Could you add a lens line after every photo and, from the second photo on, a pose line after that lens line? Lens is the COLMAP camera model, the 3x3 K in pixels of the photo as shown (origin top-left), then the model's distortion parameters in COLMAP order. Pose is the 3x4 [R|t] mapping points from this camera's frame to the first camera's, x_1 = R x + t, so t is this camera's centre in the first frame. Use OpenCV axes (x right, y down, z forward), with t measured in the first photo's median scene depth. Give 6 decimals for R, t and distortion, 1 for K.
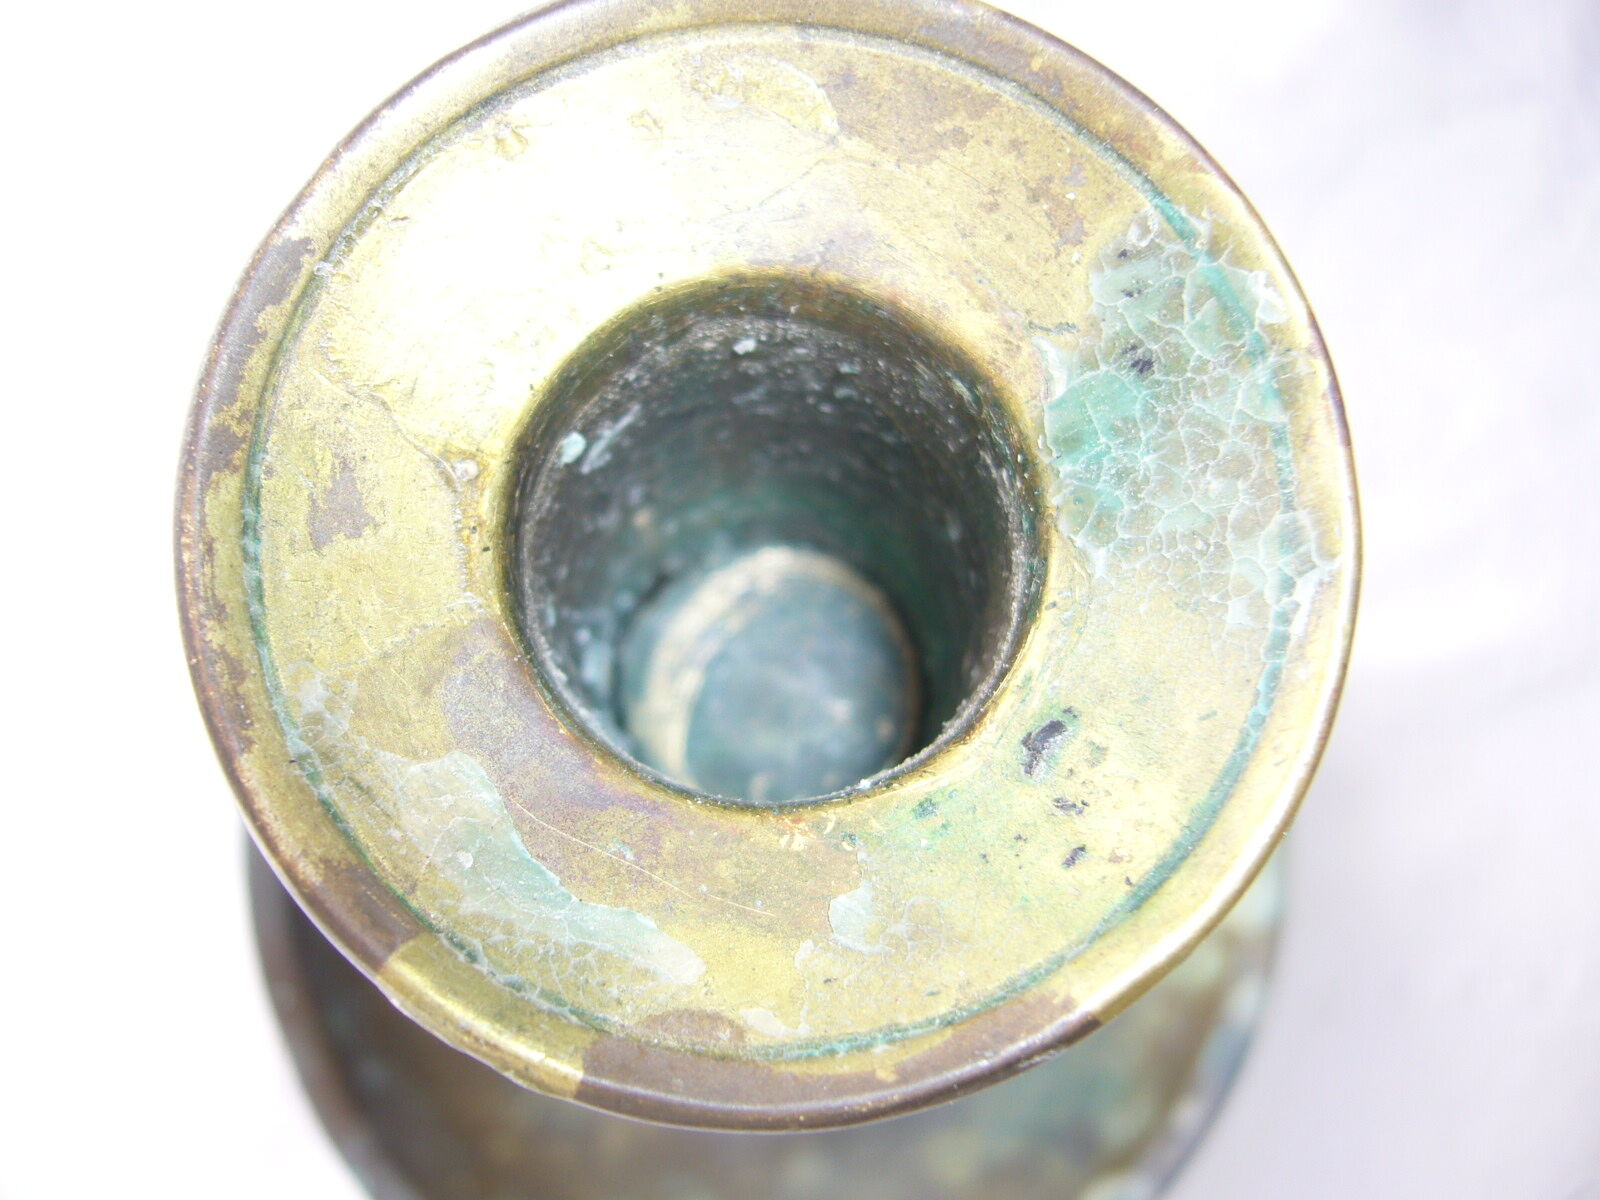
lens RADIAL K [[1763.3, 0, 800.0], [0, 1763.3, 600.0], [0, 0, 1]] dist [-0.053076, -0.020850]
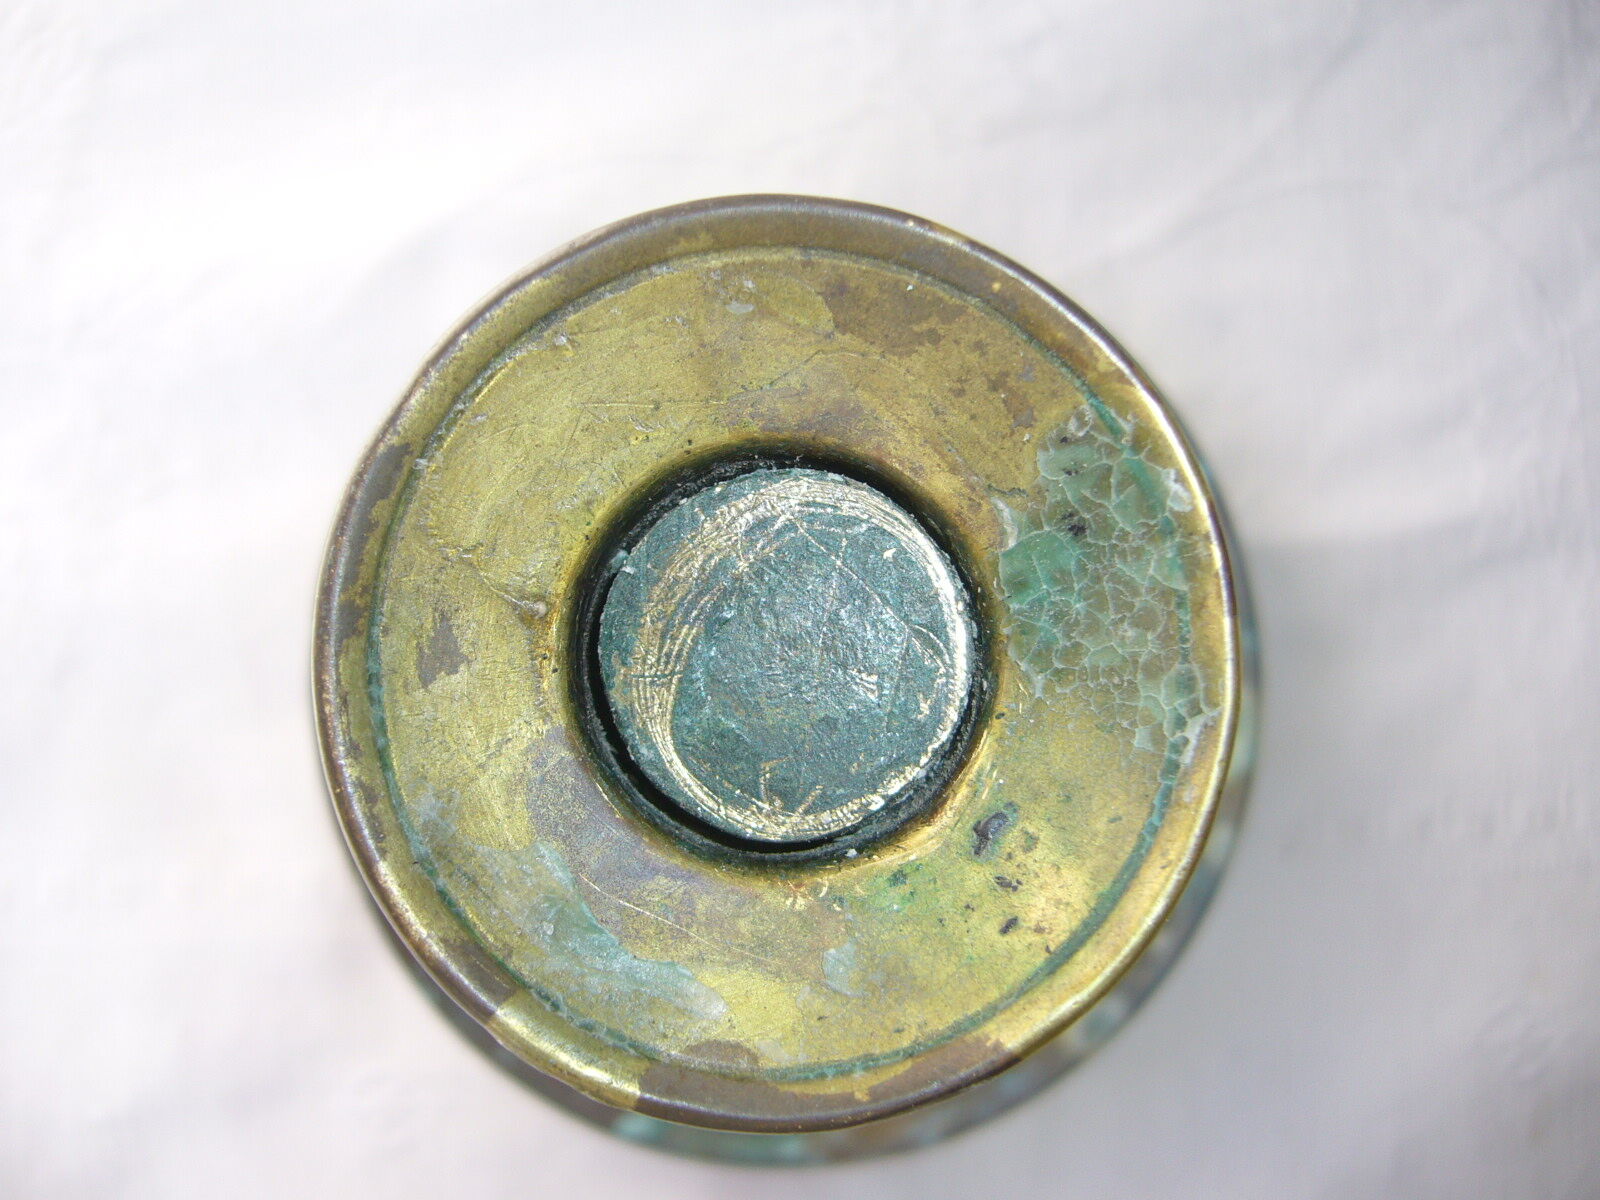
lens RADIAL K [[1763.3, 0, 800.0], [0, 1763.3, 600.0], [0, 0, 1]] dist [-0.053076, -0.020850]
pose [[0.999825, 0.003257, -0.018422, 0.022560], [0.000012, 0.984615, 0.174738, -0.313635], [0.018707, -0.174708, 0.984443, -0.247678]]
